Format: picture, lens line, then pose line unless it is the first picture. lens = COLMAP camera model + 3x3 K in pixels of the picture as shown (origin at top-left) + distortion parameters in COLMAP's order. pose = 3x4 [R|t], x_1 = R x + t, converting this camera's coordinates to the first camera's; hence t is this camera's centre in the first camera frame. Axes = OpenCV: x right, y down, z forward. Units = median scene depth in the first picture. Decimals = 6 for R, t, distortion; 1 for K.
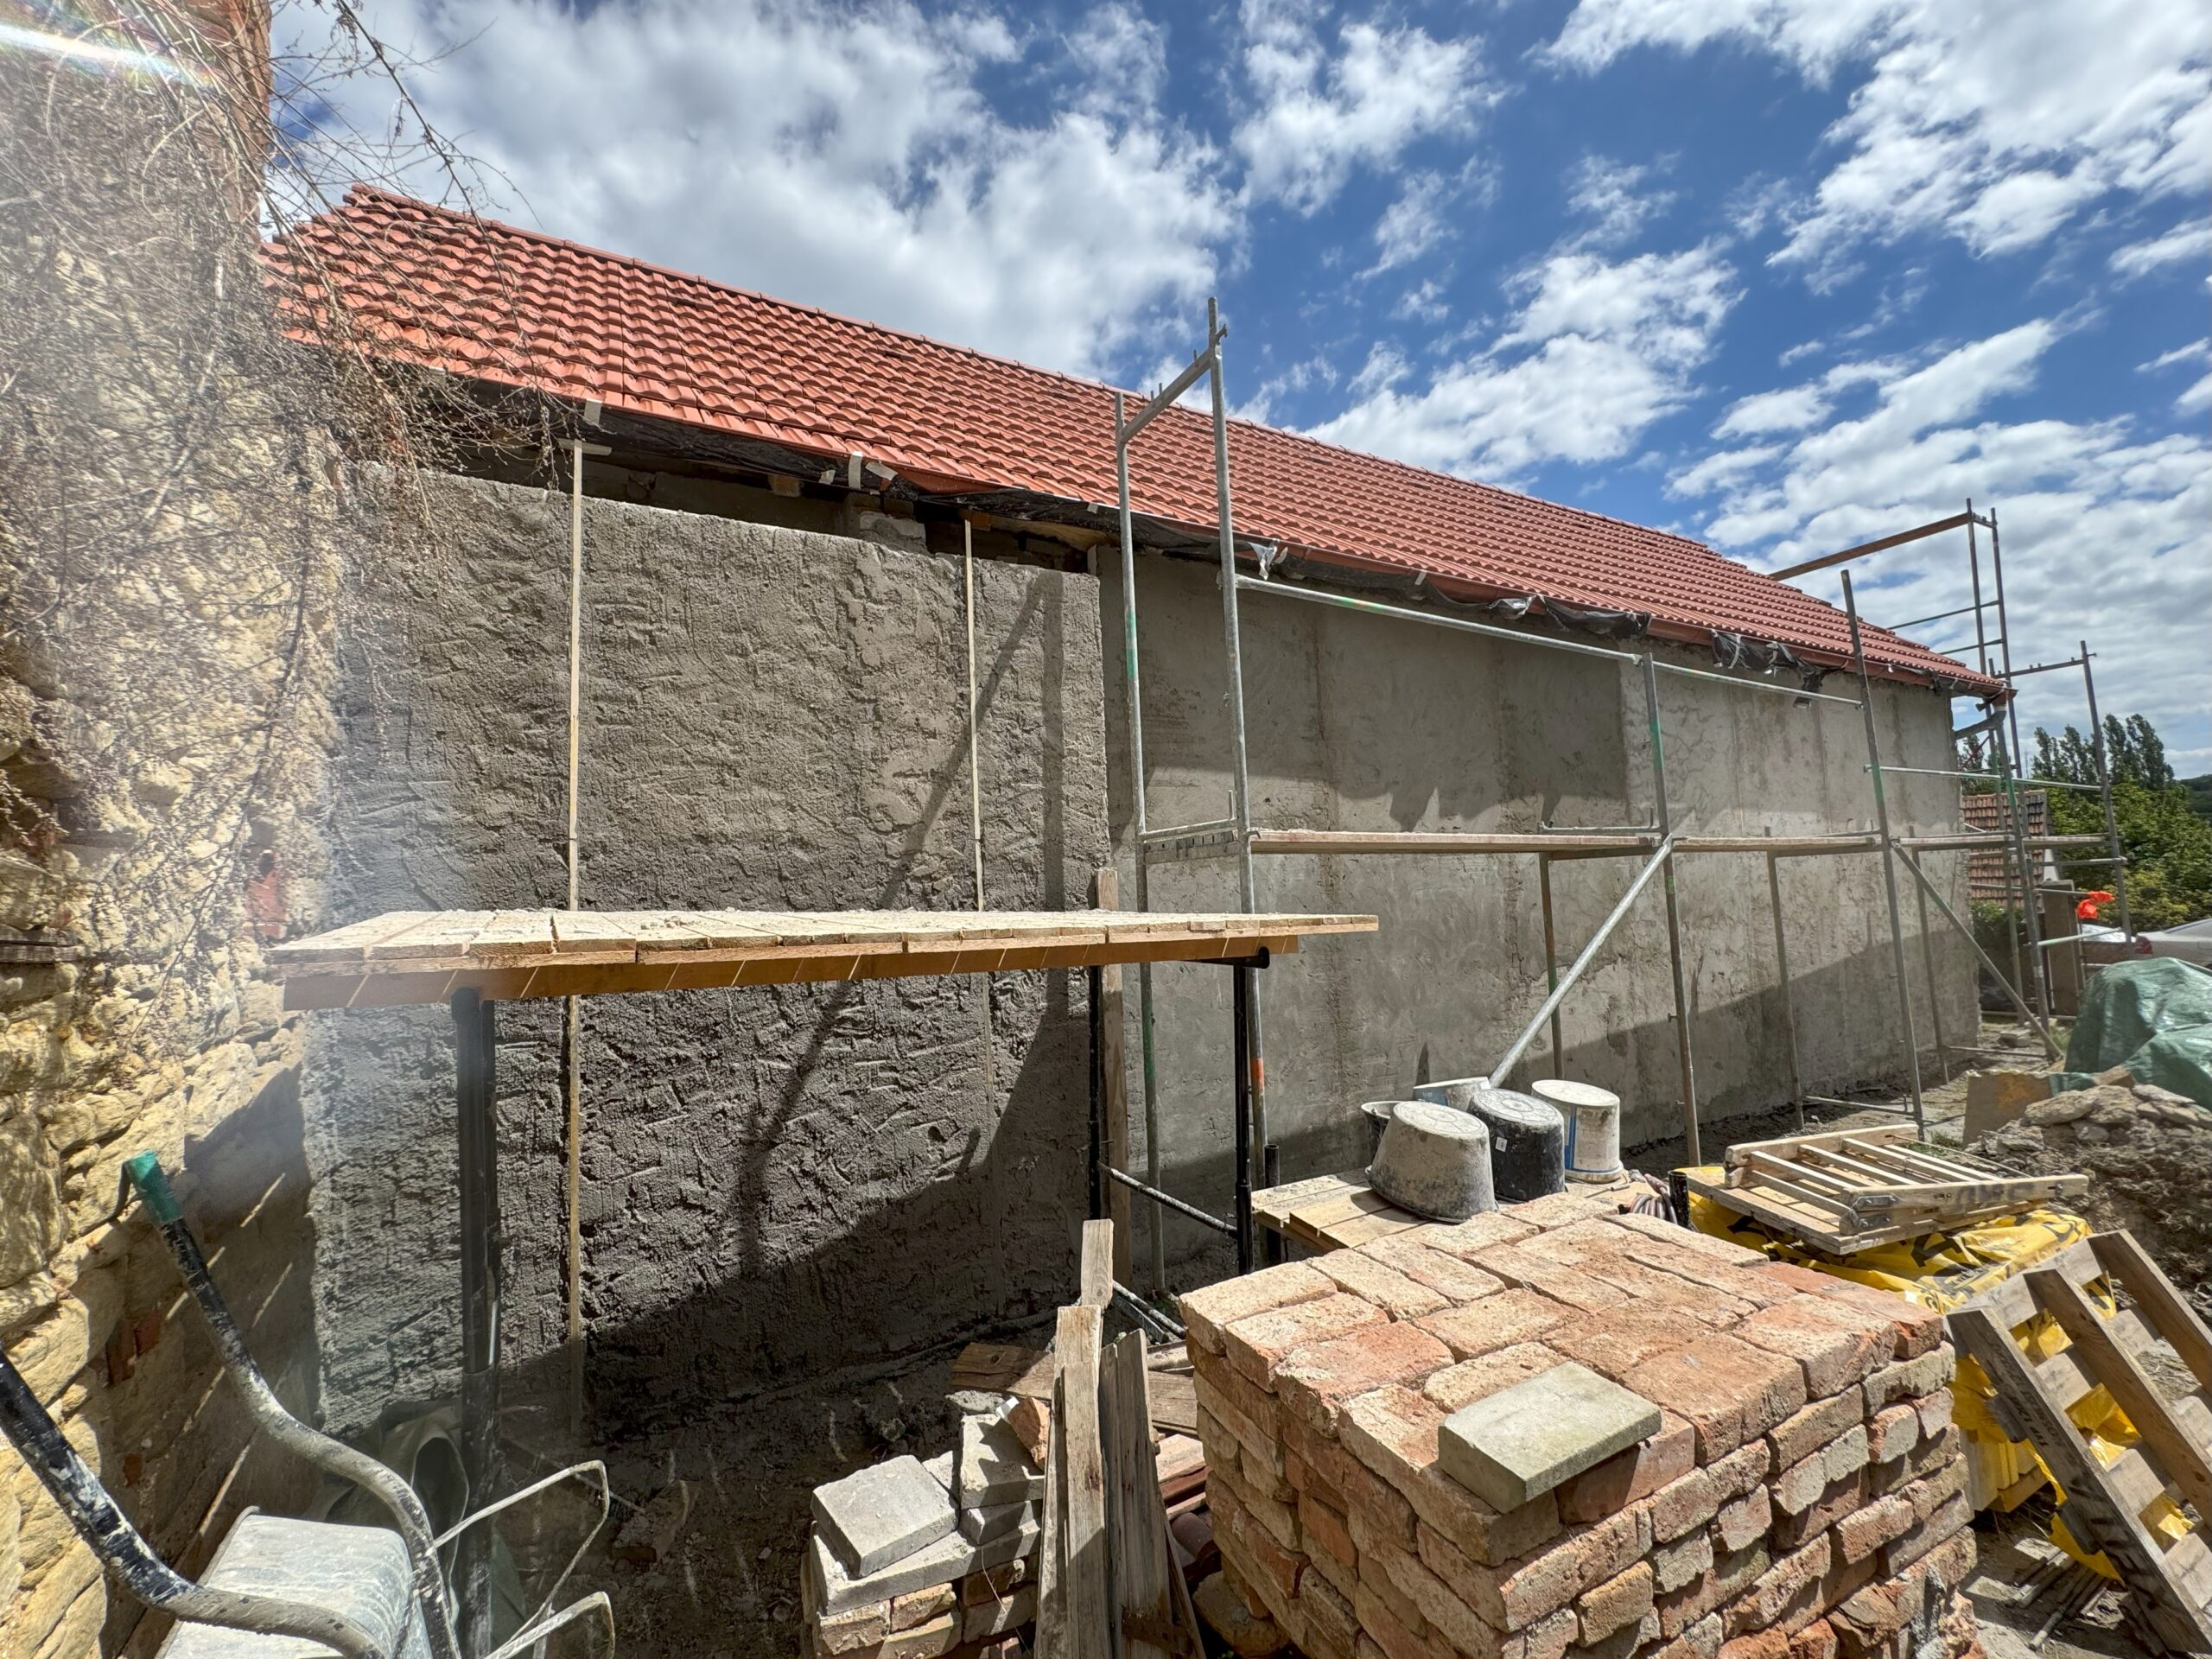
lens RADIAL K [[879.9, 0, 1106.0], [0, 879.9, 827.5], [0, 0, 1]] dist [-0.001510, 0.000530]
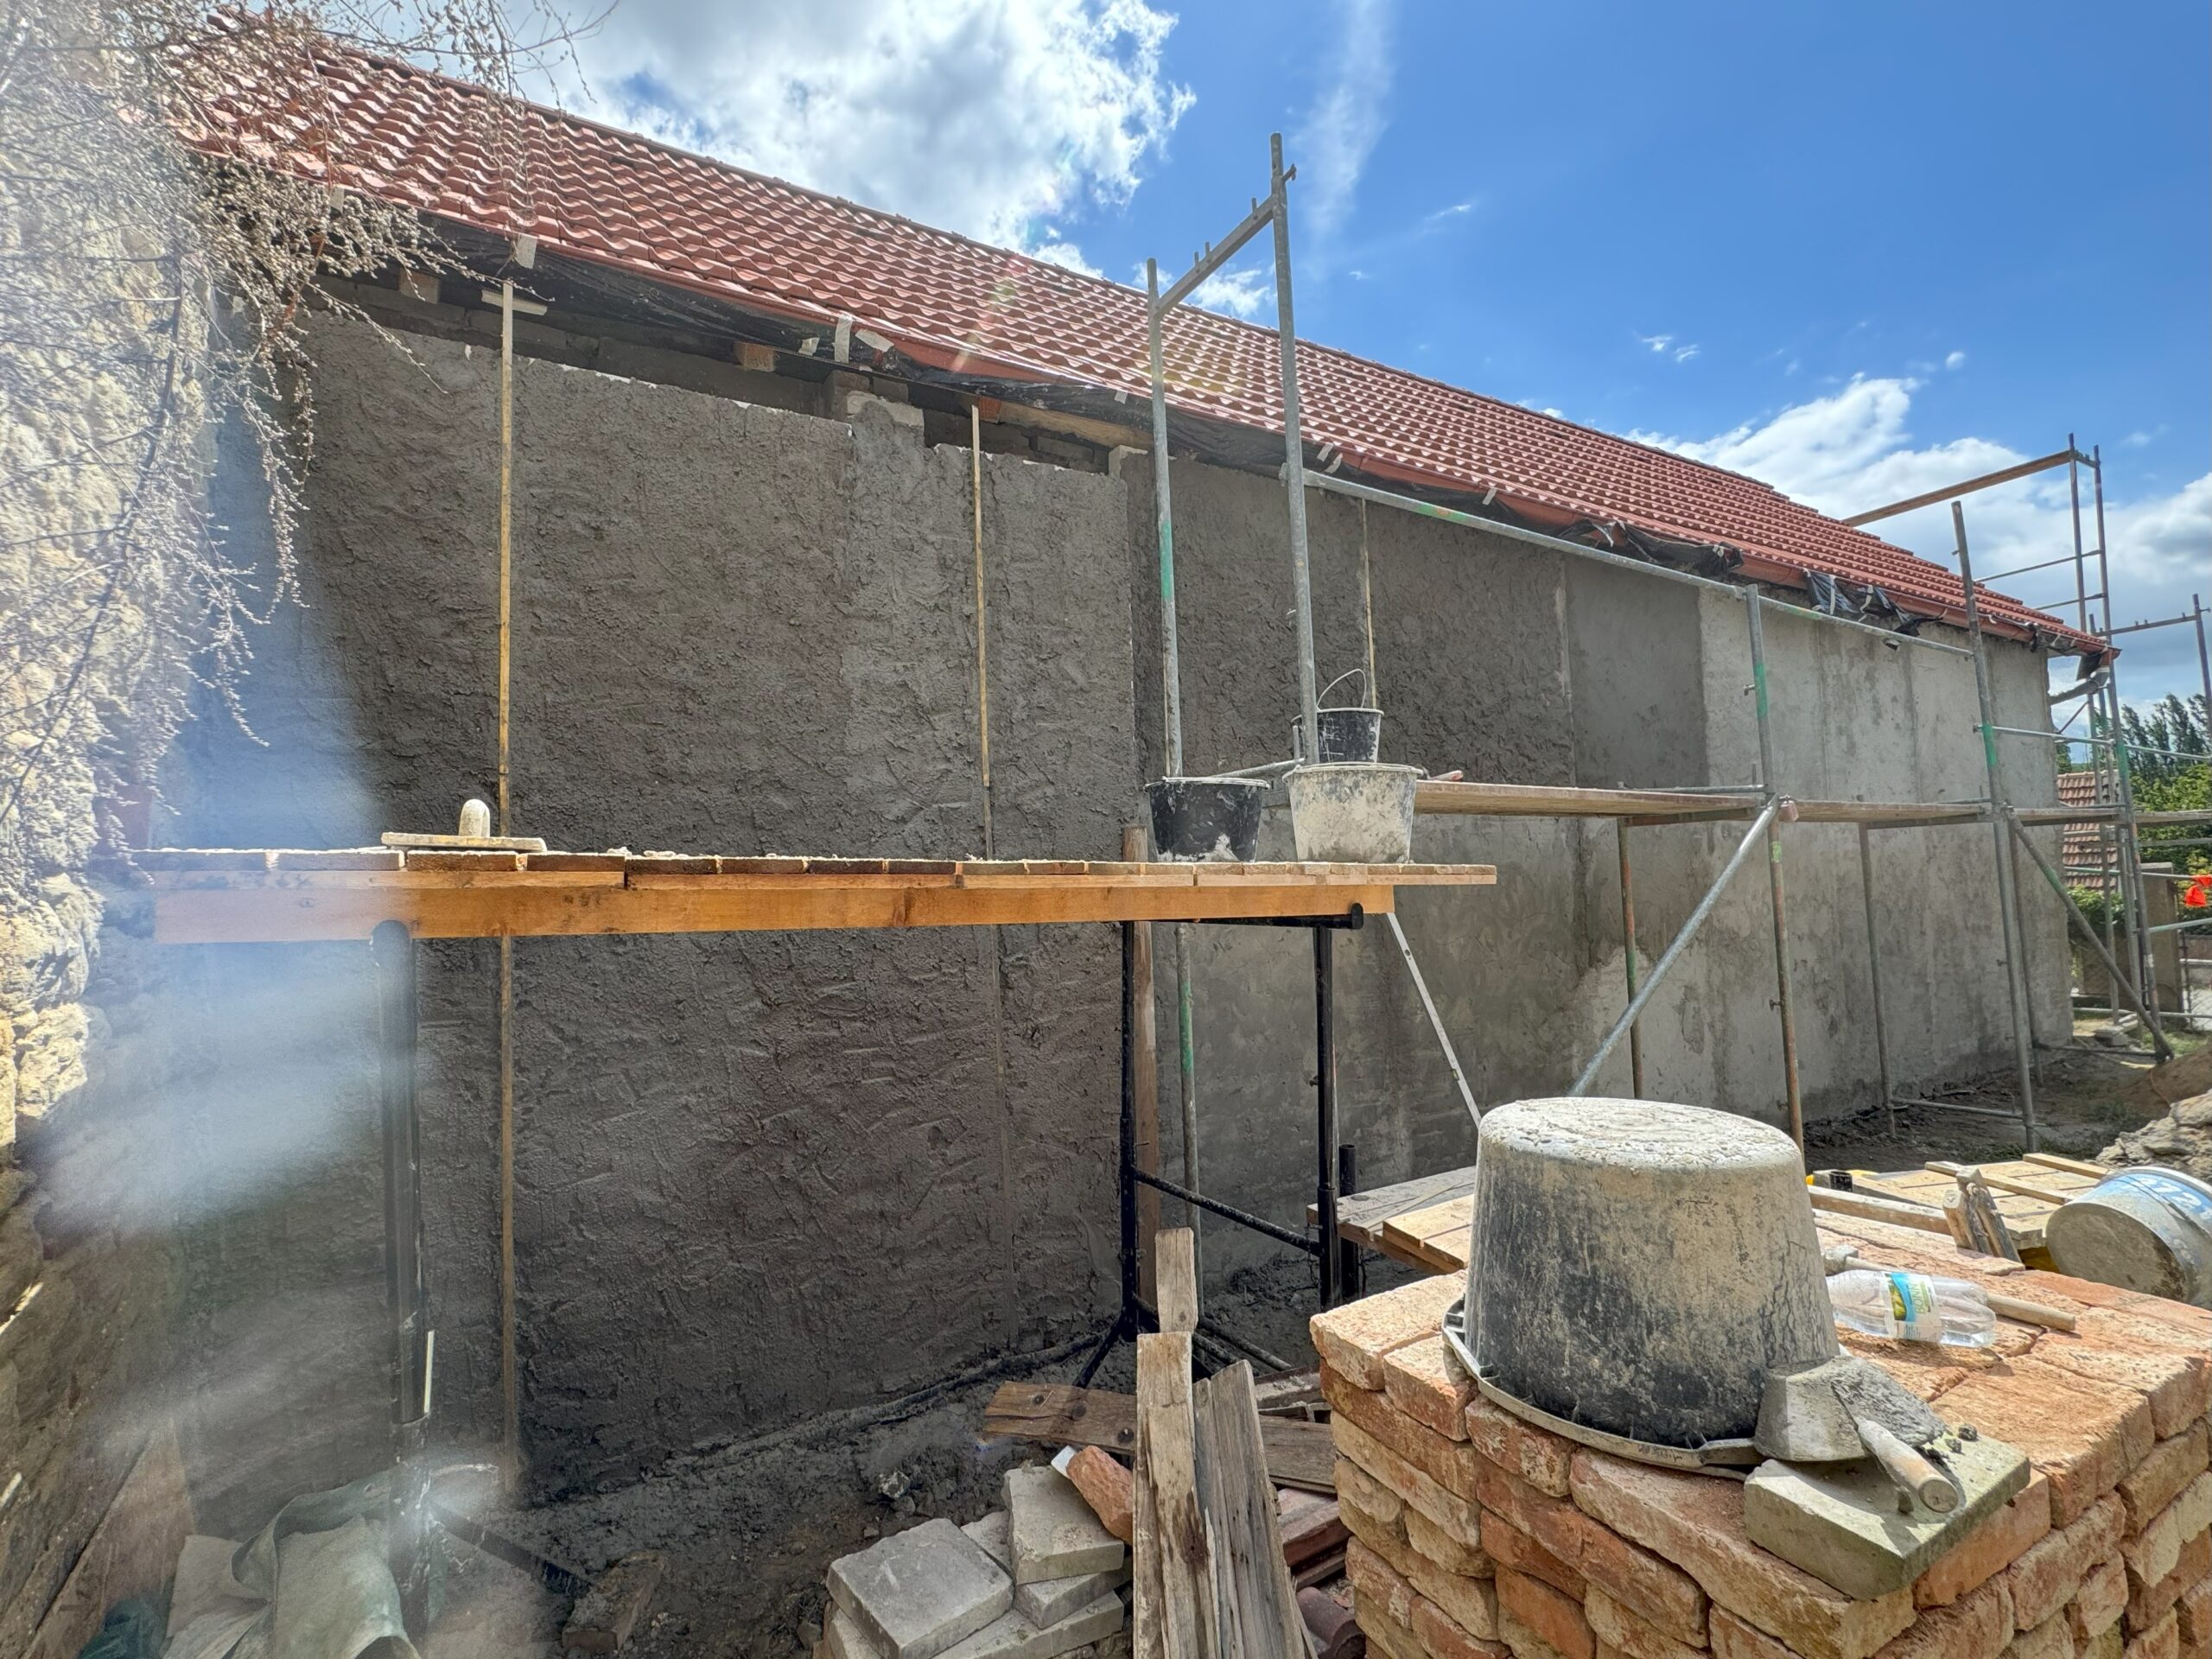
lens RADIAL K [[977.1, 0, 1097.6], [0, 977.1, 829.0], [0, 0, 1]] dist [-0.000782, 0.000535]
pose [[0.999660, 0.005650, 0.025444, -0.074245], [-0.006032, 0.999869, 0.014987, 0.045561], [-0.025356, -0.015136, 0.999564, 0.074766]]
